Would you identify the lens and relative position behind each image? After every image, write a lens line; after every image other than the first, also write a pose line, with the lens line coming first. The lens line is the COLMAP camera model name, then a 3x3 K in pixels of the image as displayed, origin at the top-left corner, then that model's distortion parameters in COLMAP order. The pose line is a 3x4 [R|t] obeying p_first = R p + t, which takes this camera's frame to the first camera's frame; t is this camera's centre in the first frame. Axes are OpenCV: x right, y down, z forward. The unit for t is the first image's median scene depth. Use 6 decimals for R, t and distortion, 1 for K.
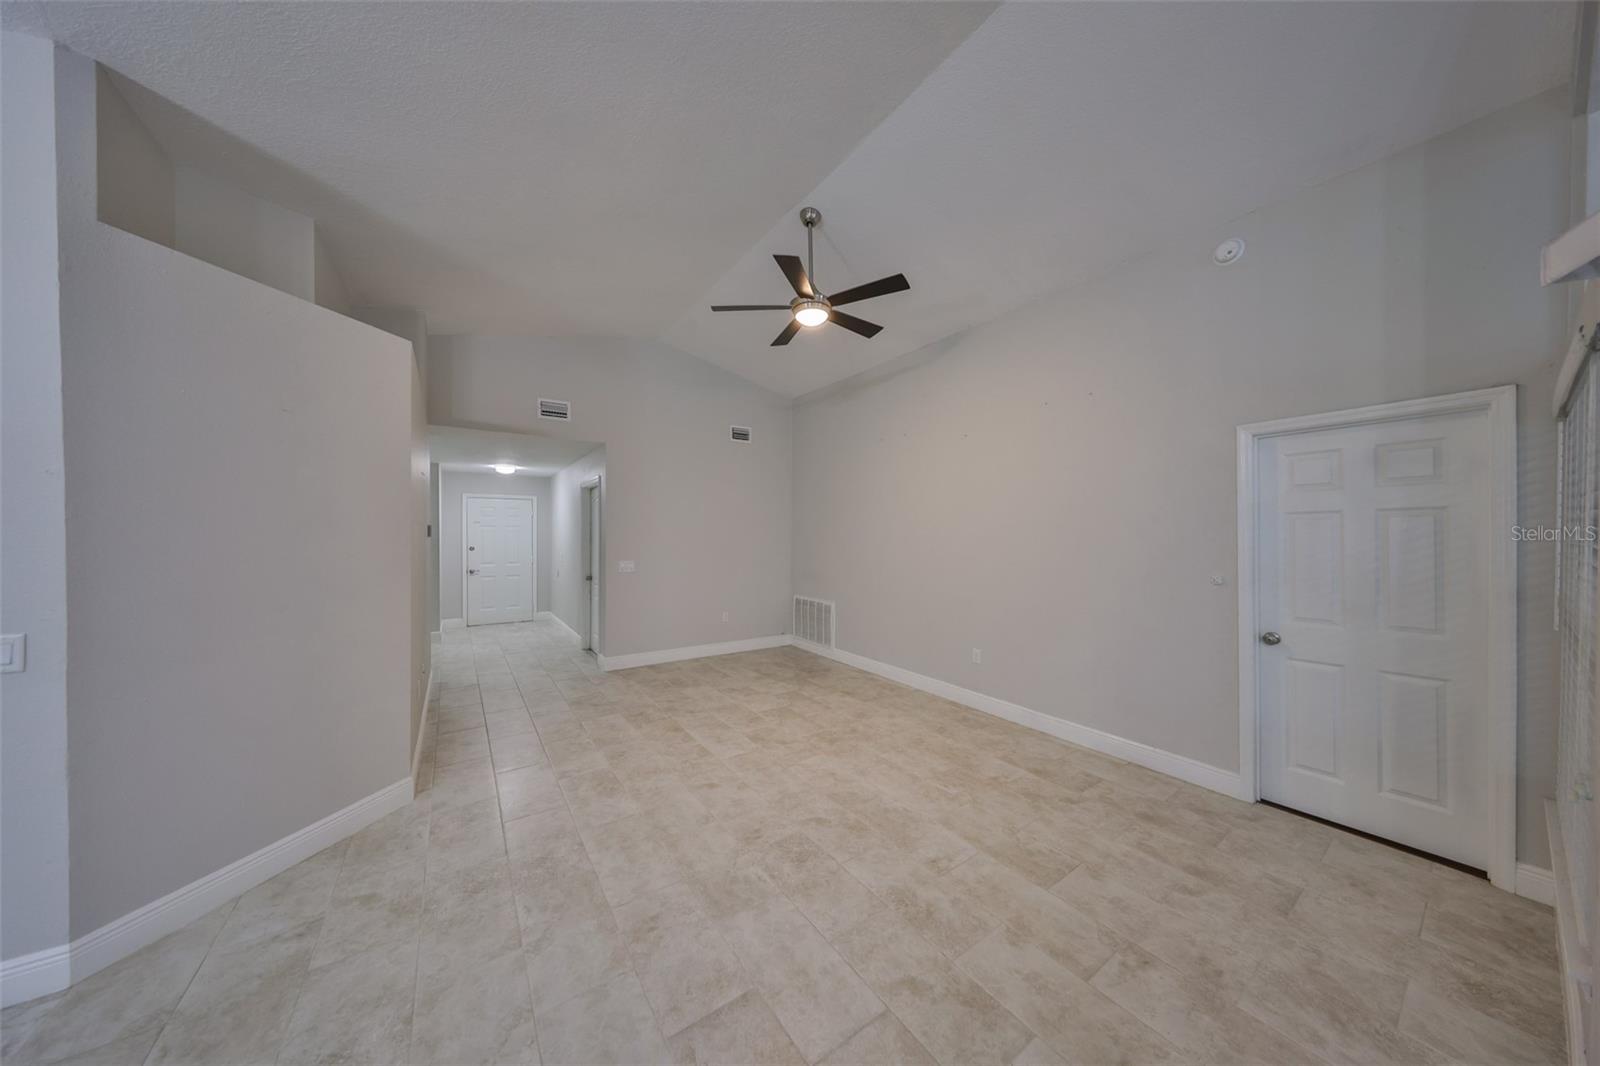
lens RADIAL K [[501.6, 0, 787.5], [0, 501.6, 535.5], [0, 0, 1]] dist [0.001508, -0.000299]
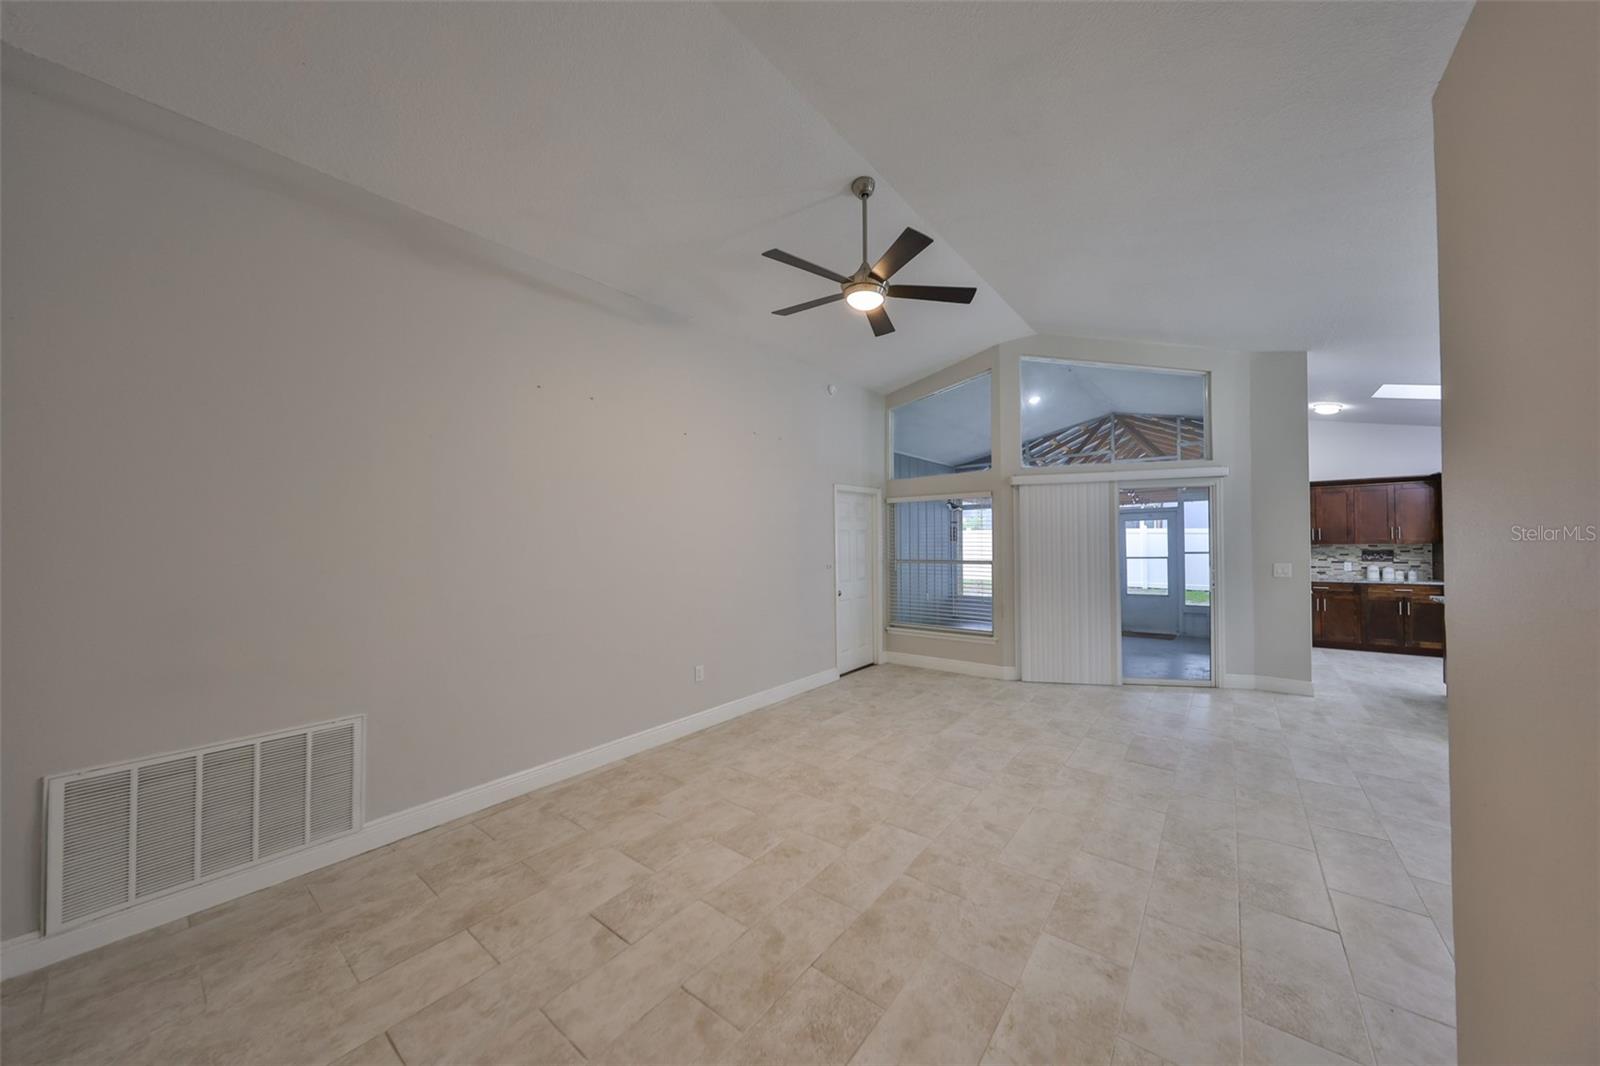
lens RADIAL K [[501.6, 0, 878.8], [0, 501.6, 539.3], [0, 0, 1]] dist [0.001508, -0.000299]
pose [[-0.364252, 0.002243, 0.931298, -0.889771], [0.017851, 0.999830, 0.004574, -0.014893], [-0.931129, 0.018290, -0.364230, 1.468749]]
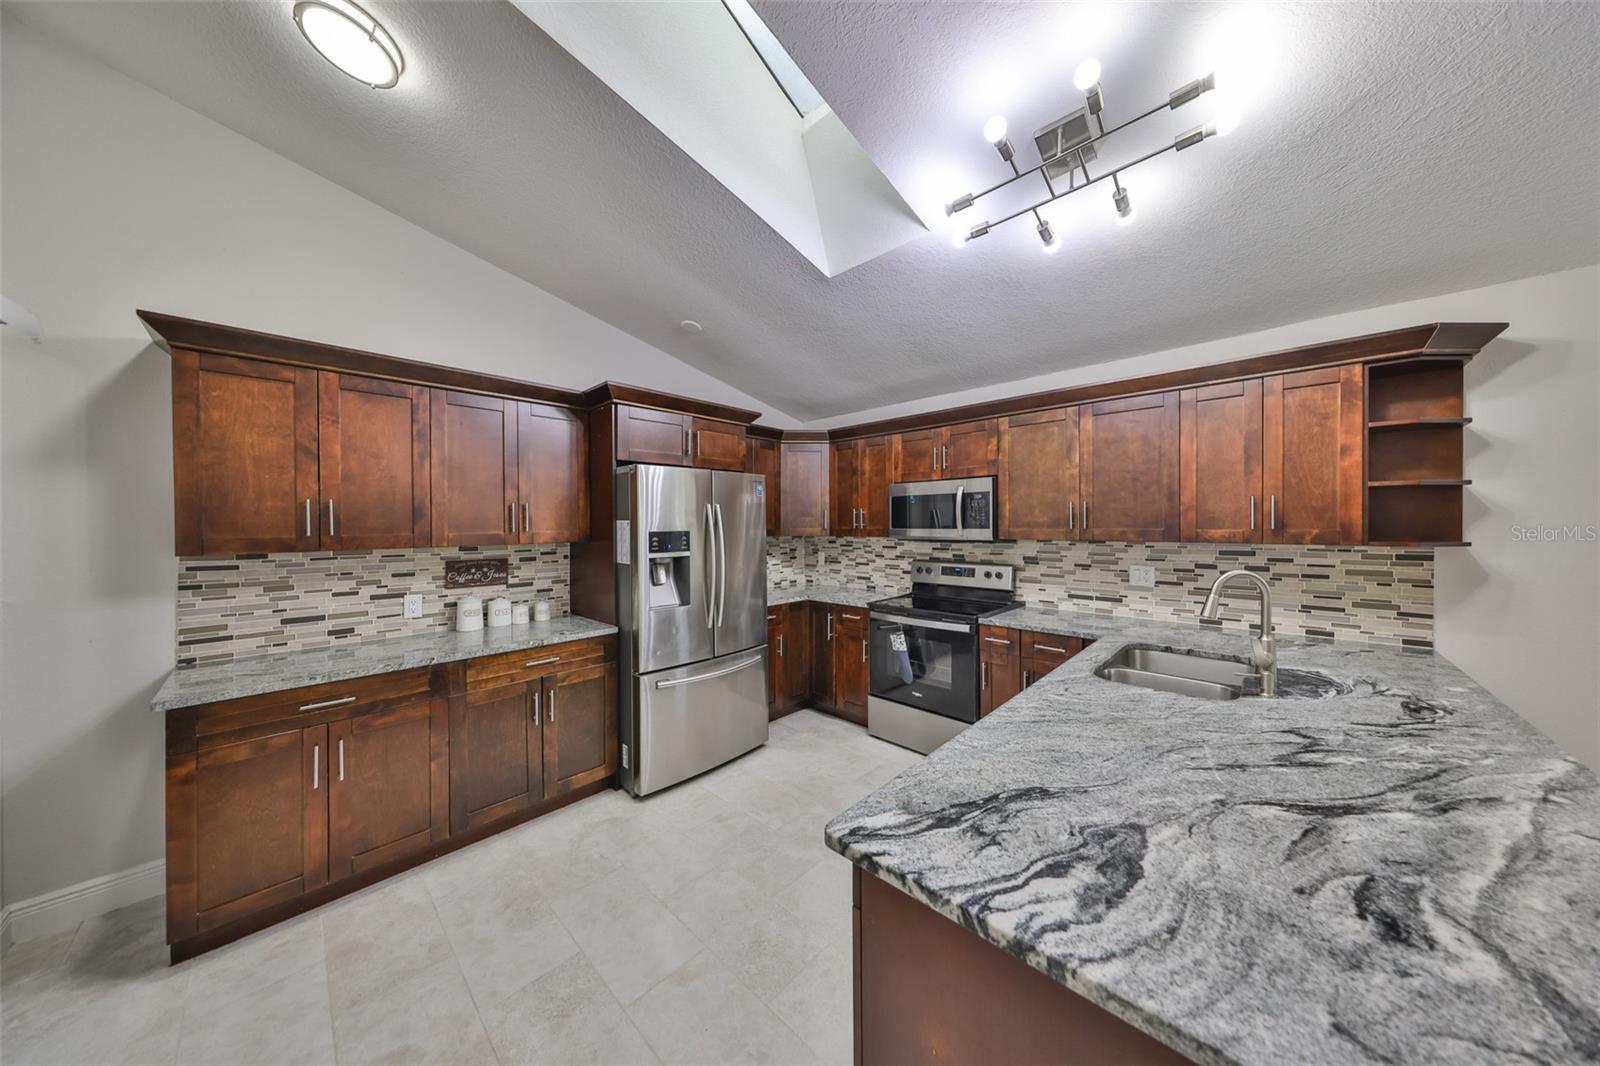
lens RADIAL K [[501.6, 0, 797.2], [0, 501.6, 526.1], [0, 0, 1]] dist [0.001508, -0.000299]
pose [[-0.975152, 0.004026, -0.221501, 0.038298], [0.001438, 0.999929, 0.011845, 0.011870], [0.221533, 0.011232, -0.975088, -0.427509]]
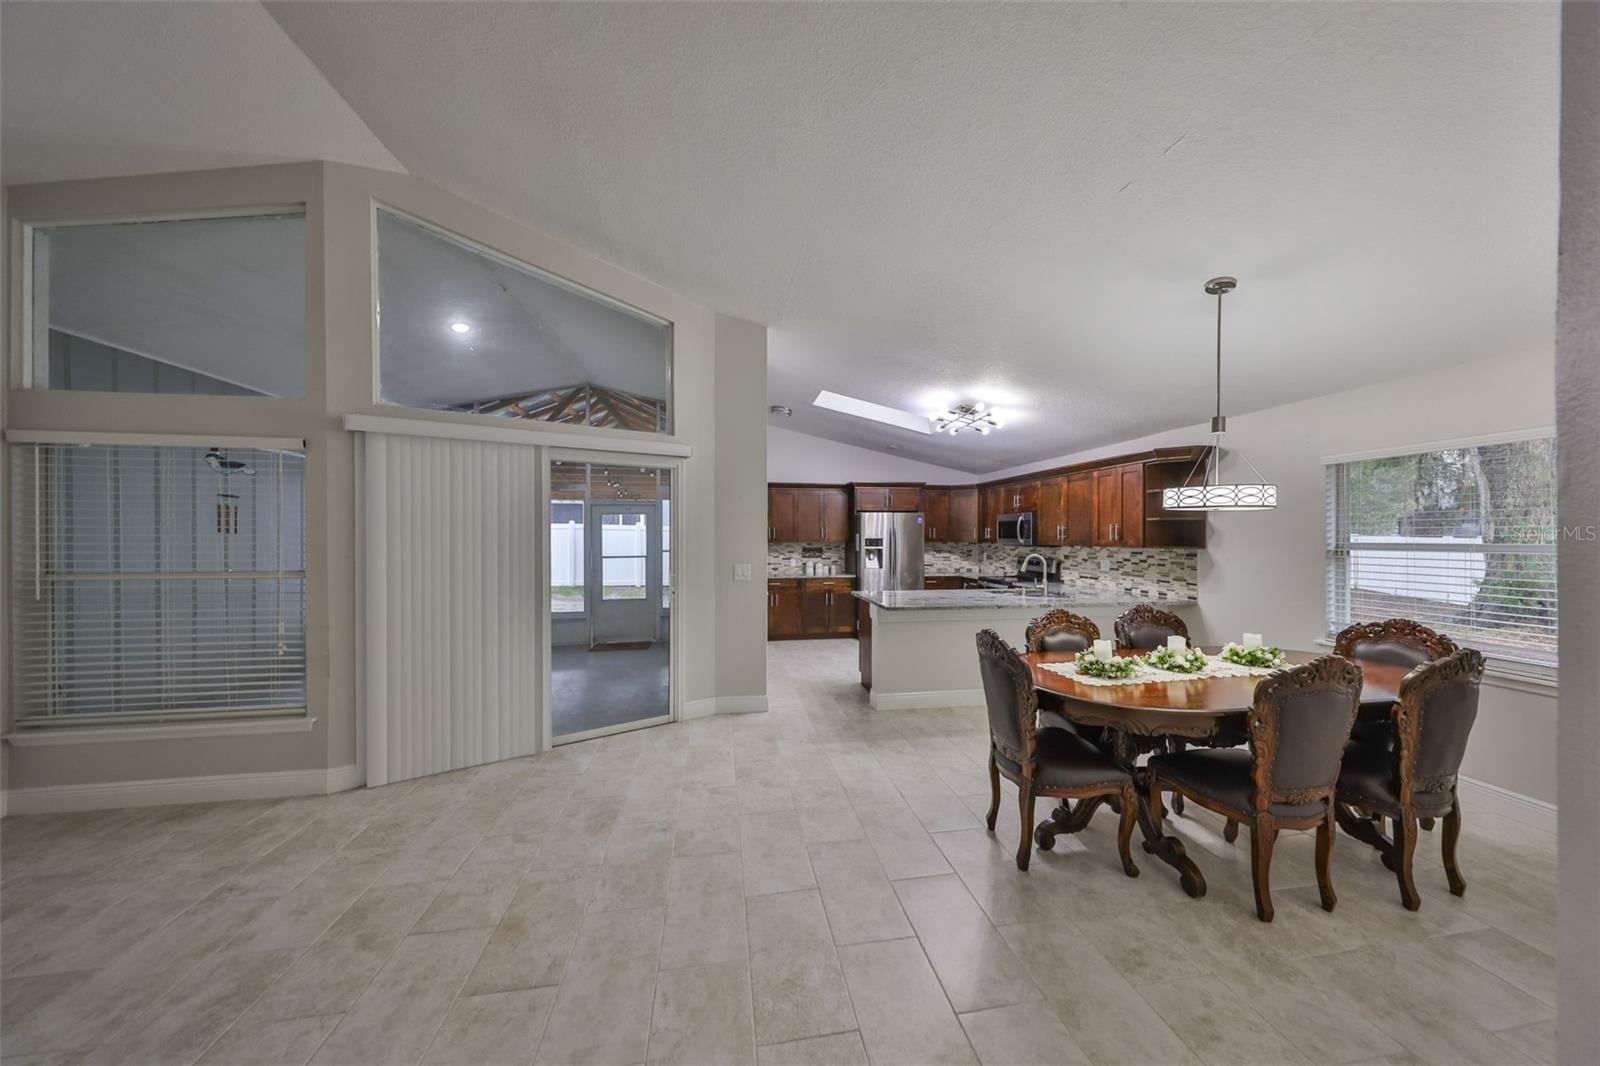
lens RADIAL K [[501.6, 0, 787.7], [0, 501.6, 535.7], [0, 0, 1]] dist [0.001508, -0.000299]
pose [[-0.901048, -0.005858, 0.433681, -0.580307], [-0.001898, 0.999952, 0.009564, -0.000233], [-0.433716, 0.007794, -0.901016, 0.879609]]
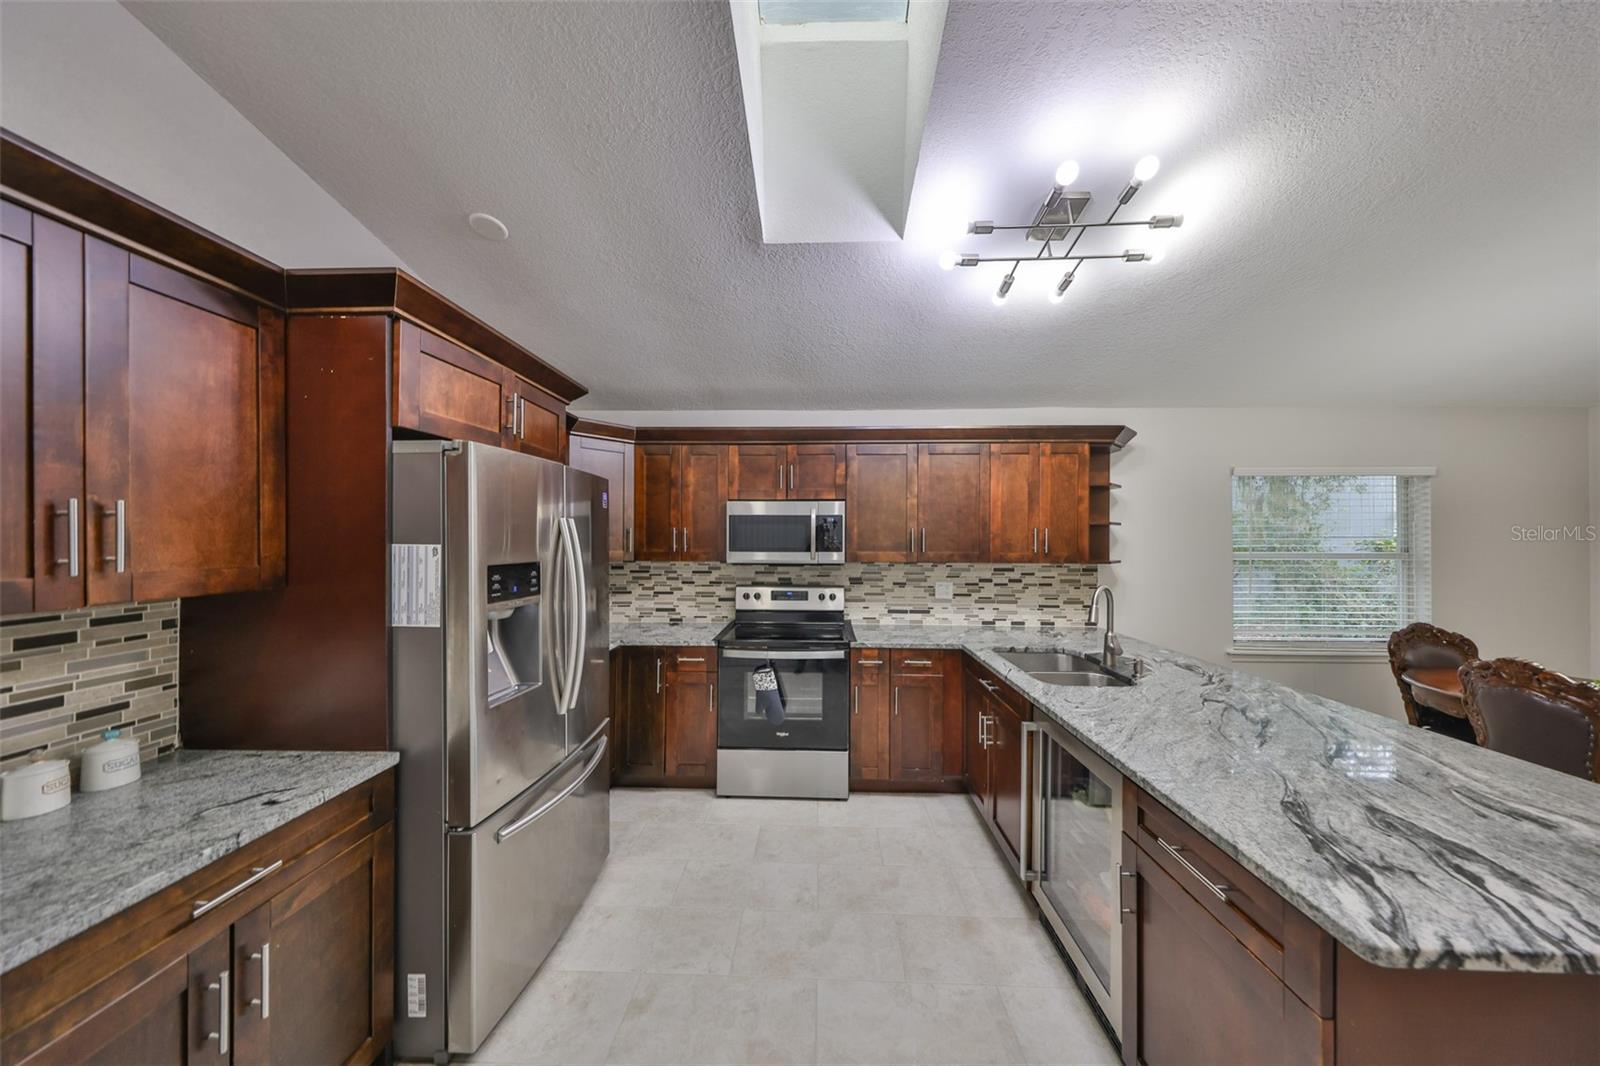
lens RADIAL K [[501.6, 0, 806.2], [0, 501.6, 538.3], [0, 0, 1]] dist [0.001508, -0.000299]
pose [[-0.576787, -0.005946, -0.816873, 0.322996], [-0.011308, 0.999936, 0.000706, 0.001324], [0.816817, 0.009645, -0.576817, -0.810415]]
